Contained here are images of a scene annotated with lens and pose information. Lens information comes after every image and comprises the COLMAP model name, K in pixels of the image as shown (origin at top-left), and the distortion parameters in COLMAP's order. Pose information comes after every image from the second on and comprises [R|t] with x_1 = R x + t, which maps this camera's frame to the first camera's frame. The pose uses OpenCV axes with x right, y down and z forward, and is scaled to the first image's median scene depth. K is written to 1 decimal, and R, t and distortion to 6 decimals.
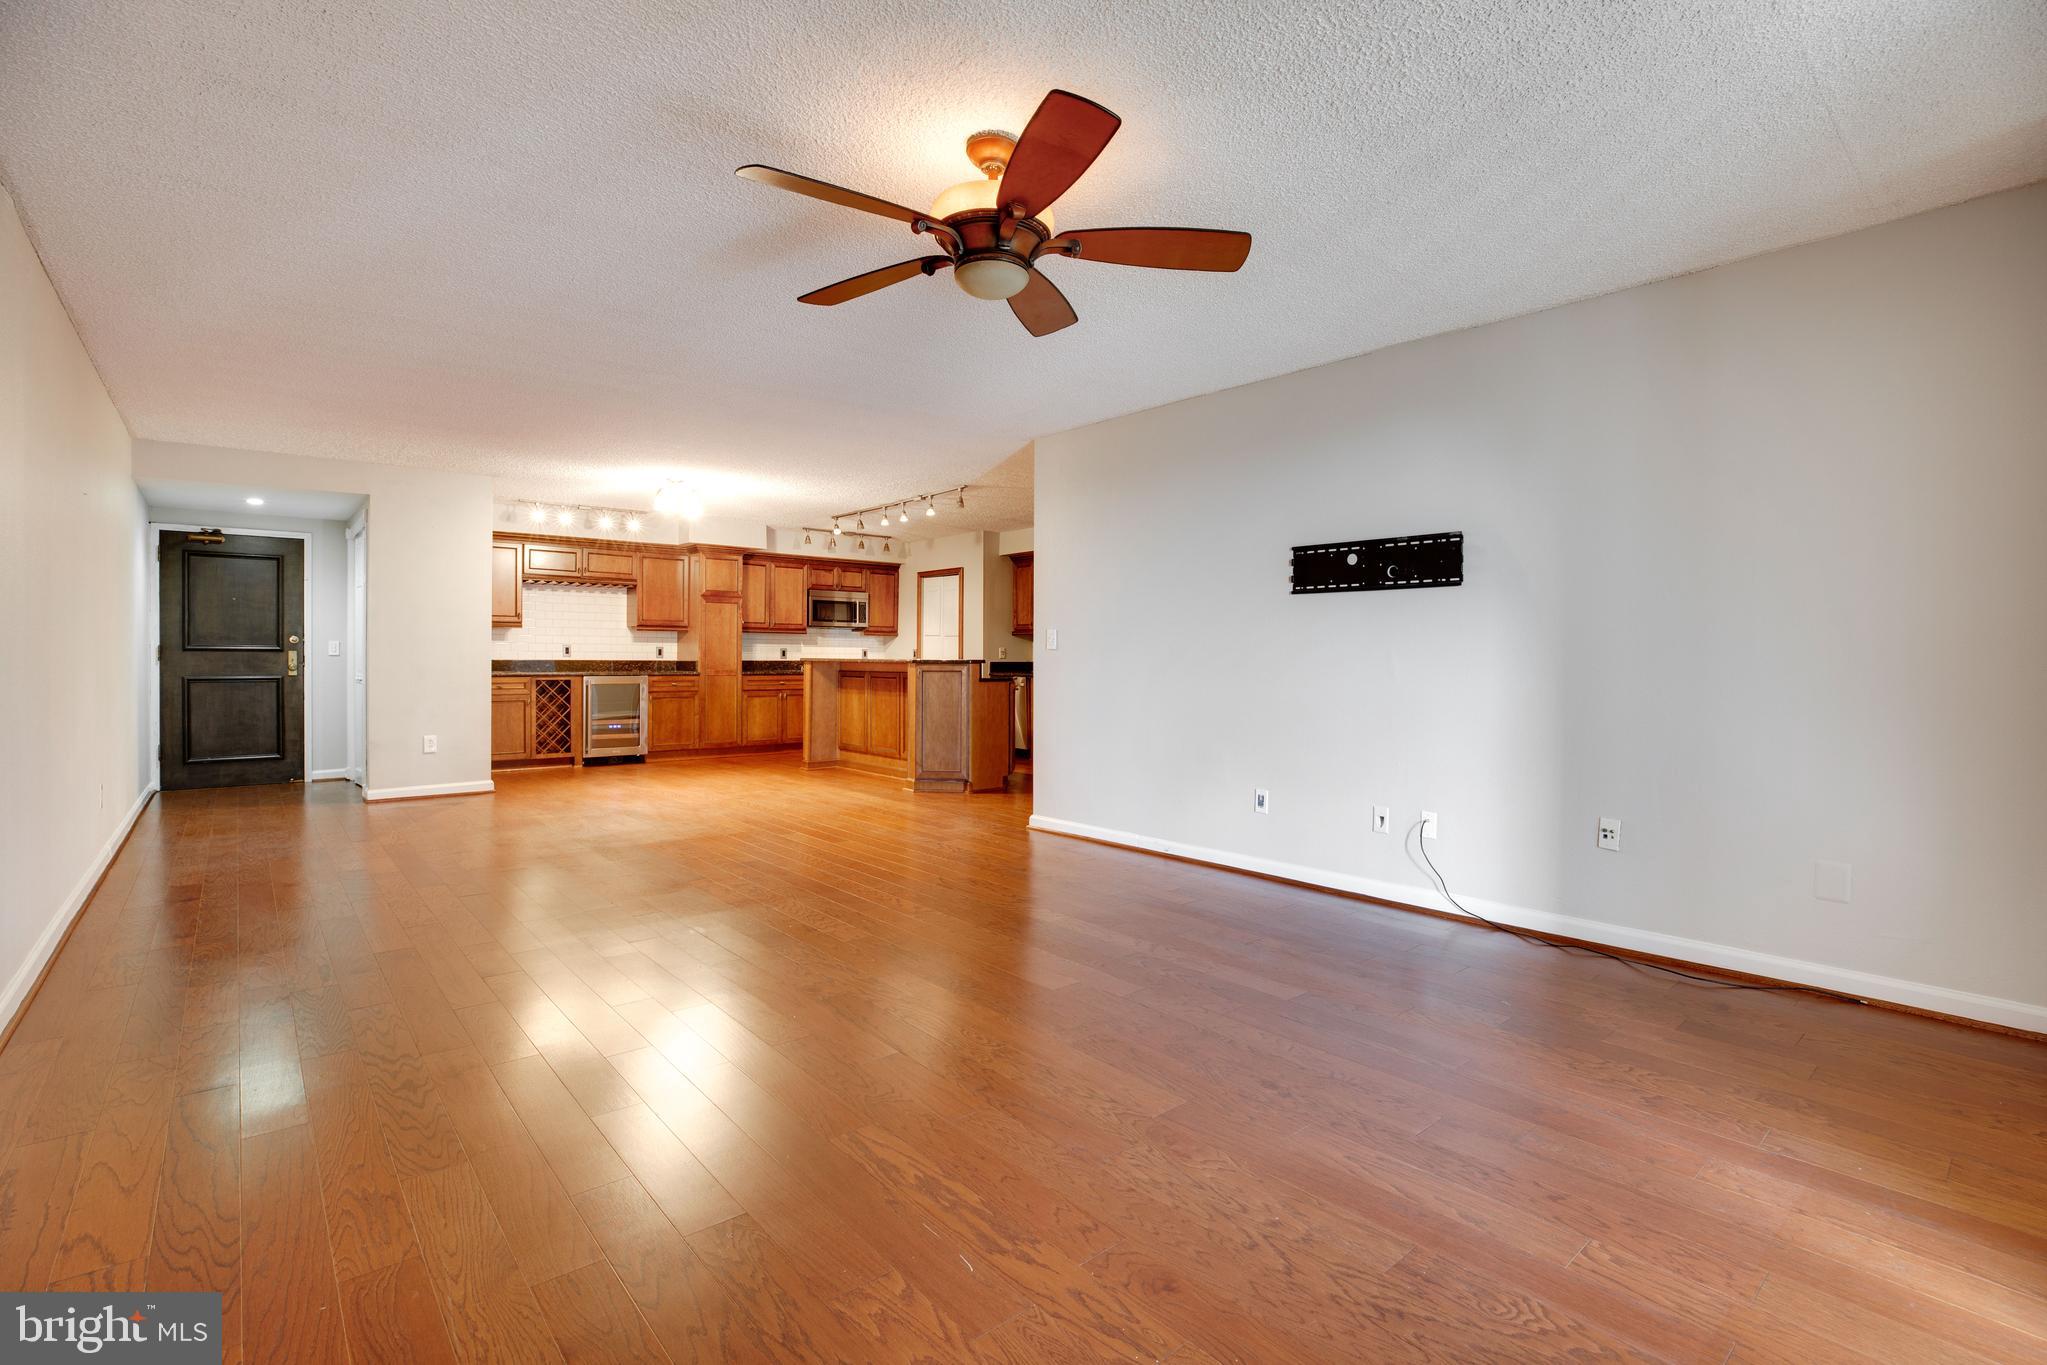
lens RADIAL K [[942.6, 0, 1018.6], [0, 942.6, 665.1], [0, 0, 1]] dist [-0.046841, 0.011948]
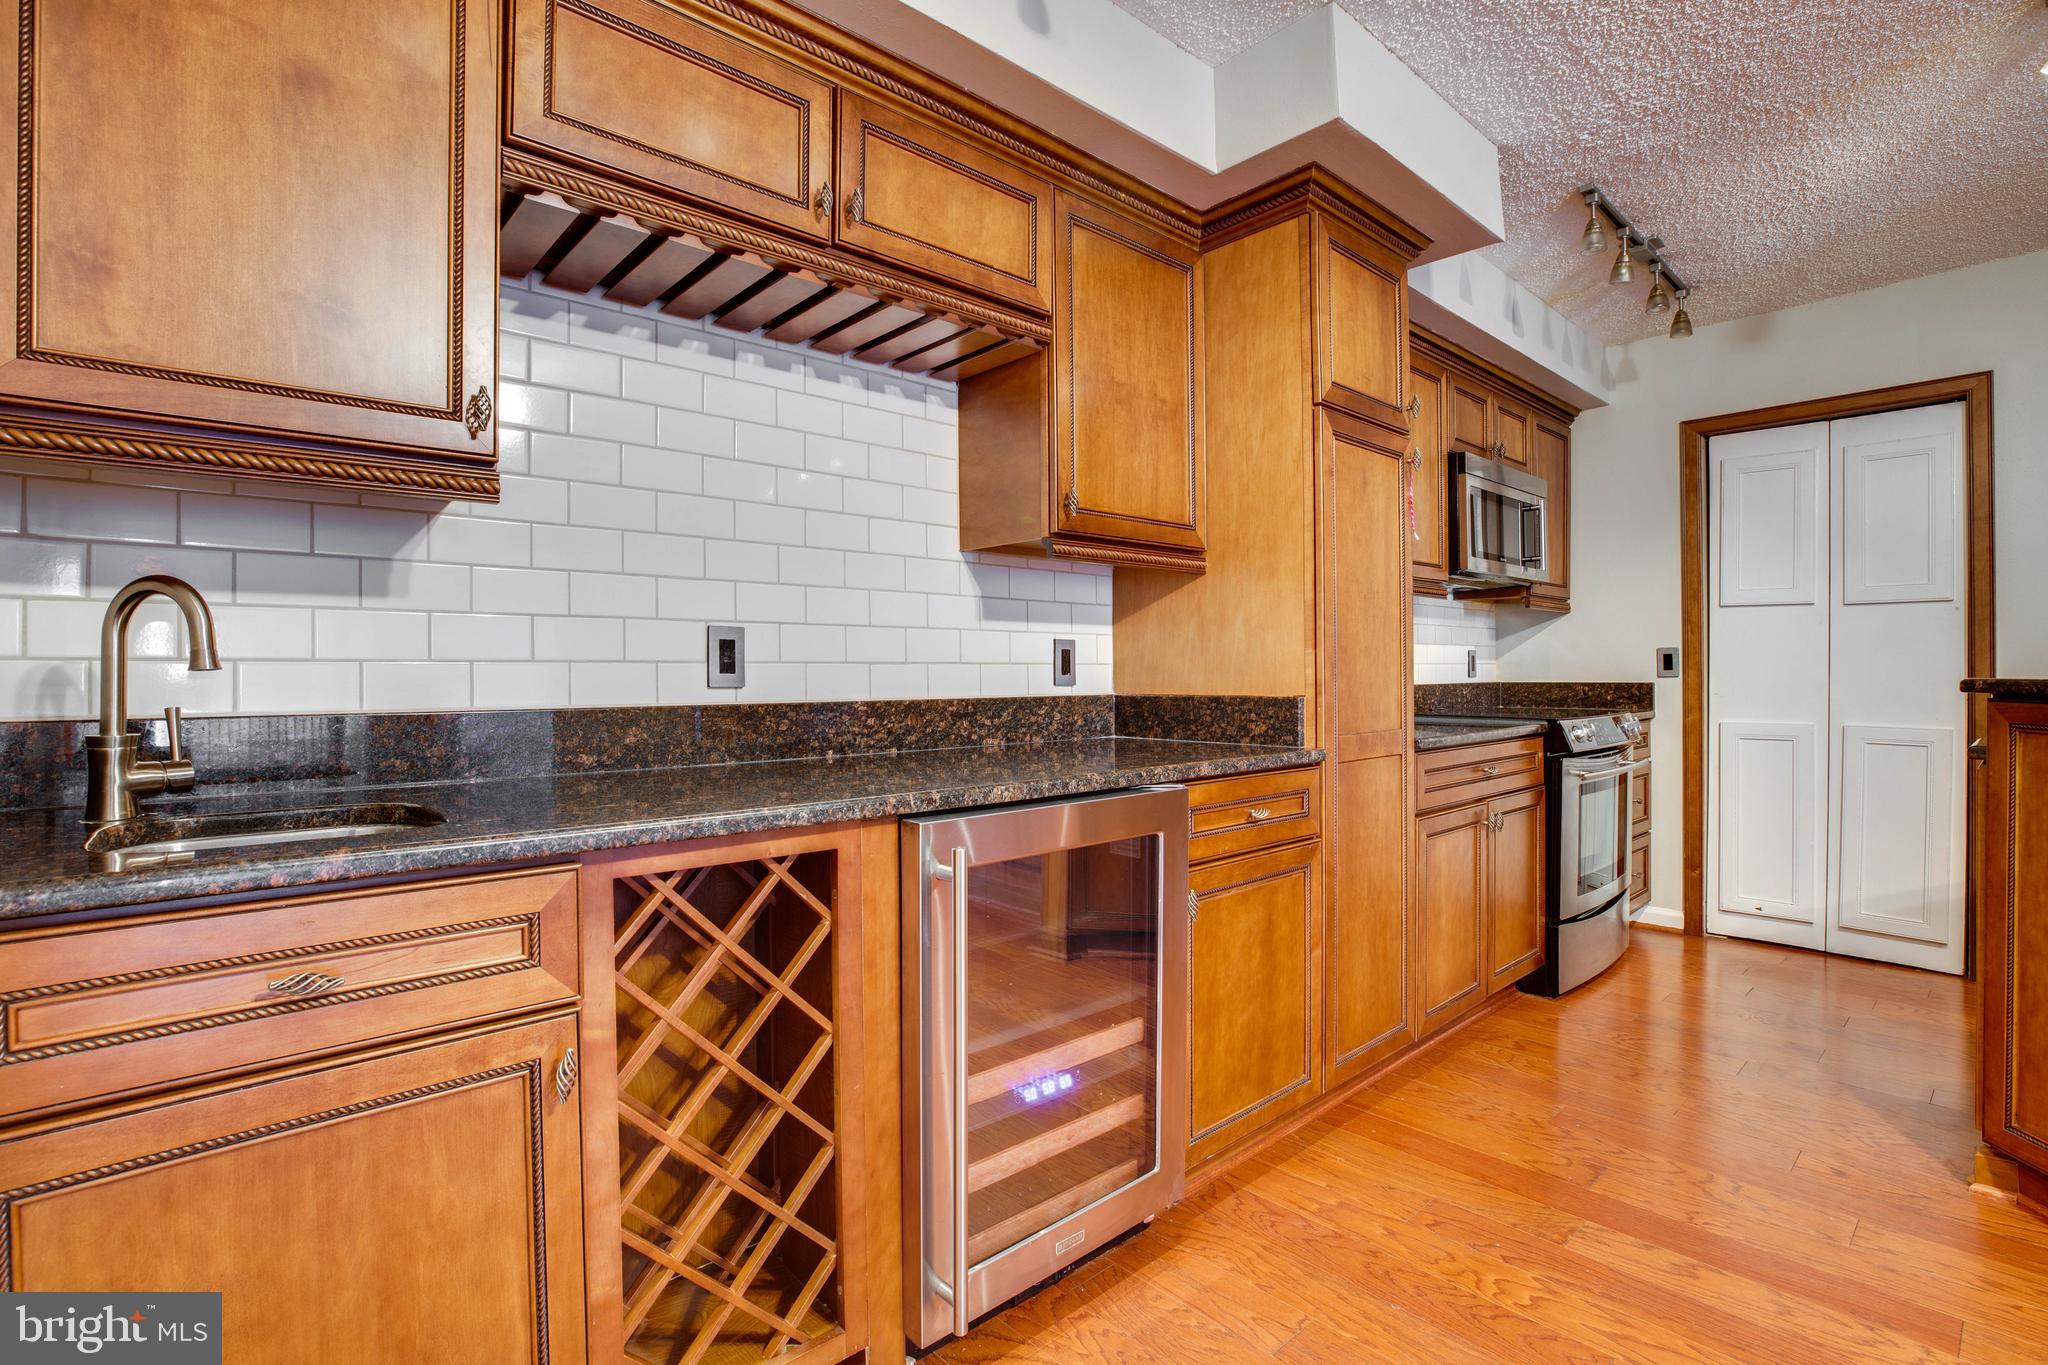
lens RADIAL K [[967.5, 0, 1019.2], [0, 967.5, 675.4], [0, 0, 1]] dist [-0.049526, 0.013276]
pose [[0.999458, -0.013387, 0.030085, -0.455308], [0.013598, 0.999884, -0.006816, -0.010072], [-0.029990, 0.007221, 0.999524, 0.846559]]
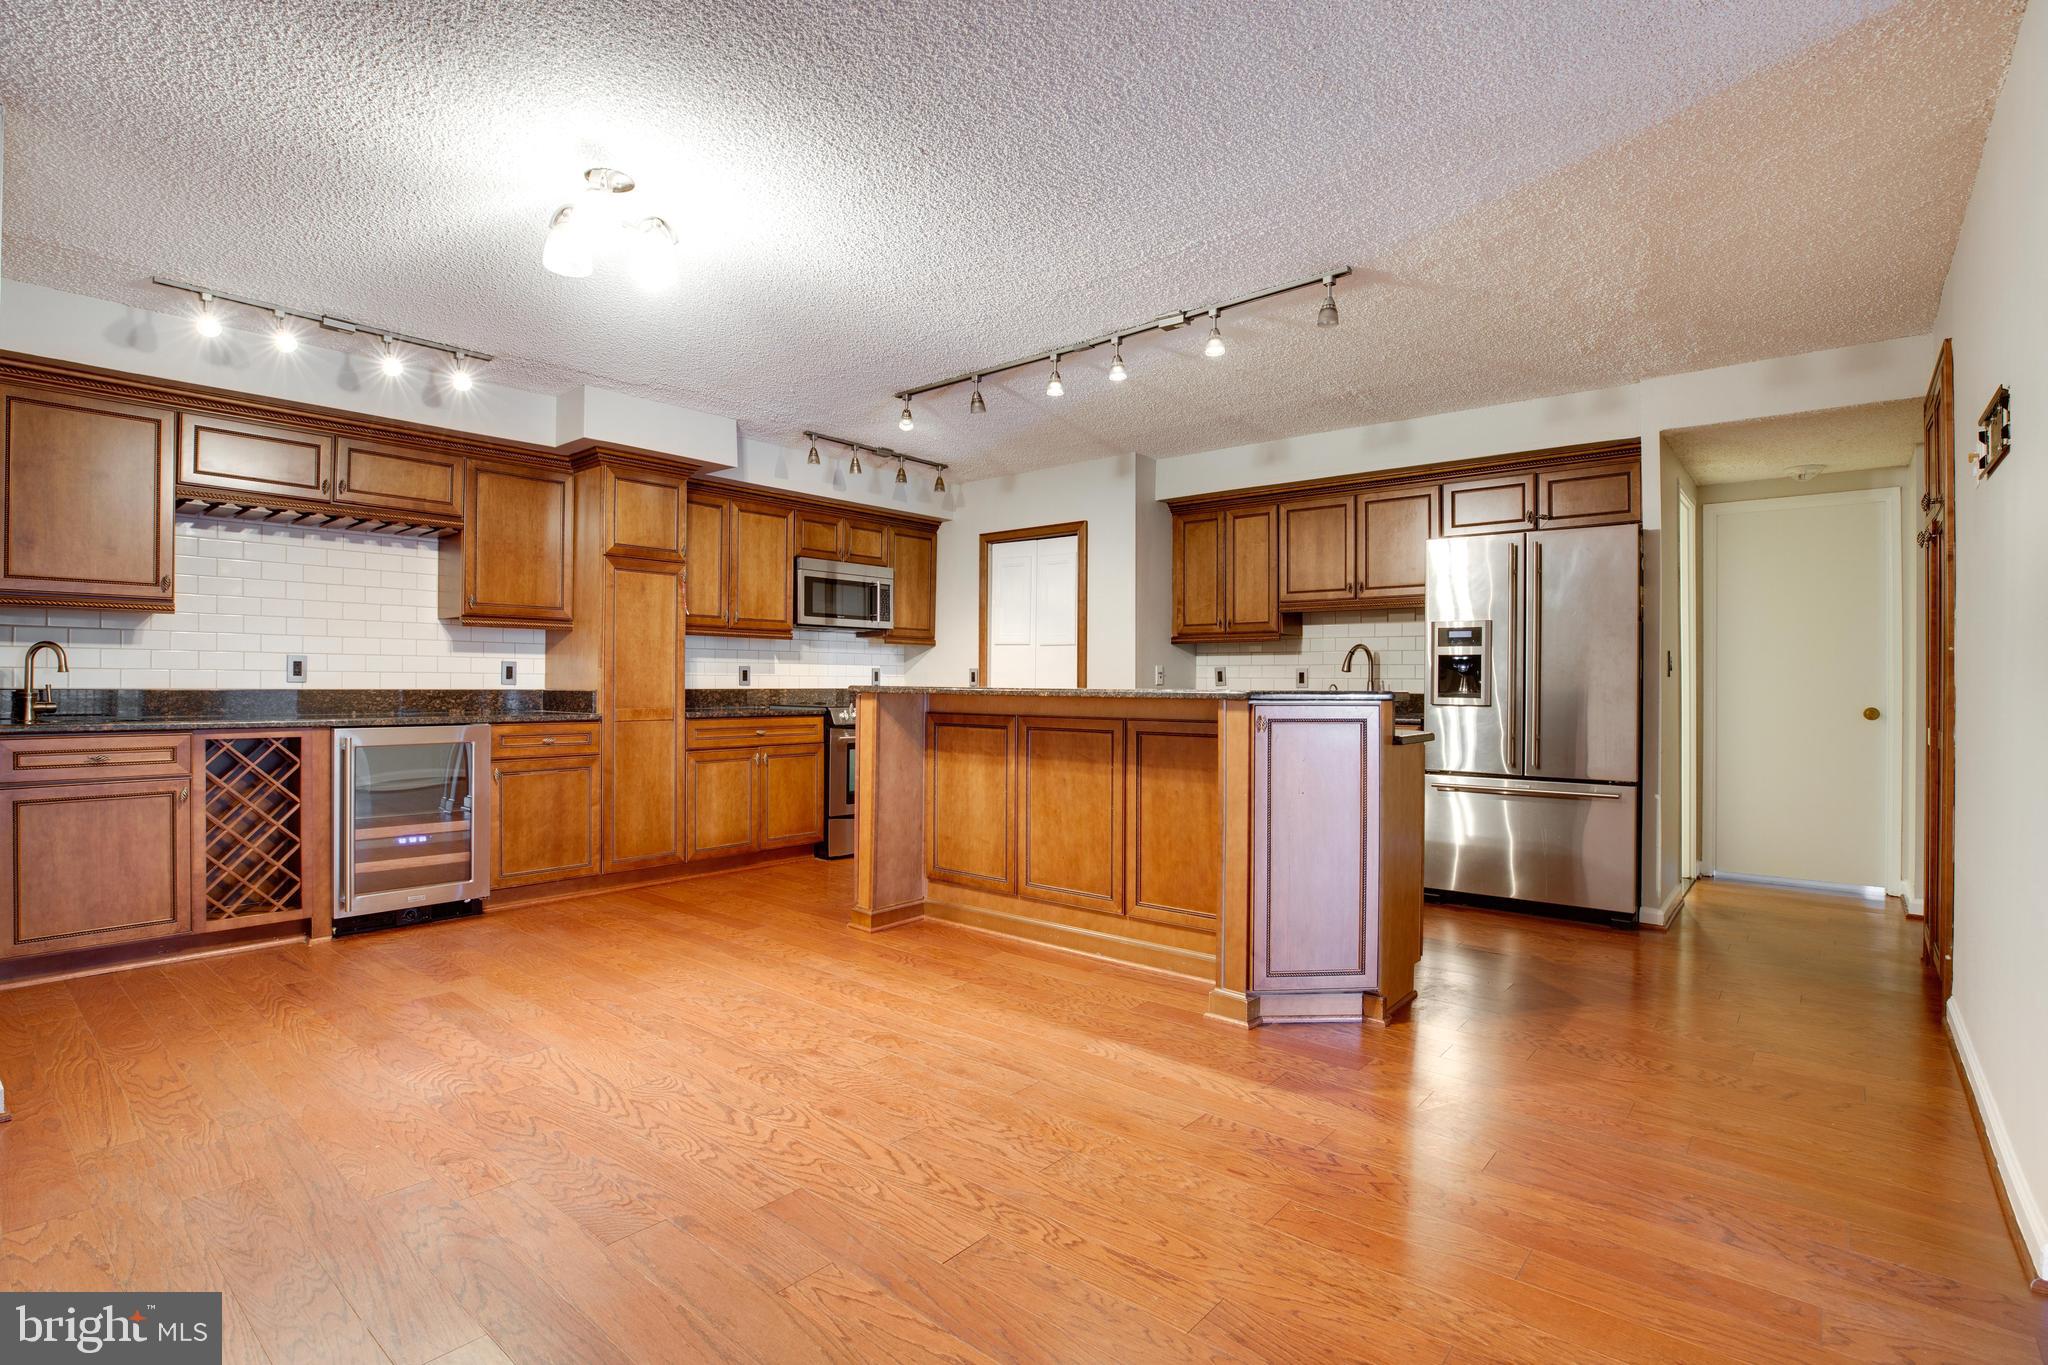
lens RADIAL K [[985.3, 0, 1018.8], [0, 985.3, 685.0], [0, 0, 1]] dist [-0.047283, 0.014053]
pose [[0.986862, 0.000200, 0.161568, -0.229597], [0.000411, 0.999993, -0.003752, -0.006049], [-0.161568, 0.003769, 0.986854, 0.516326]]
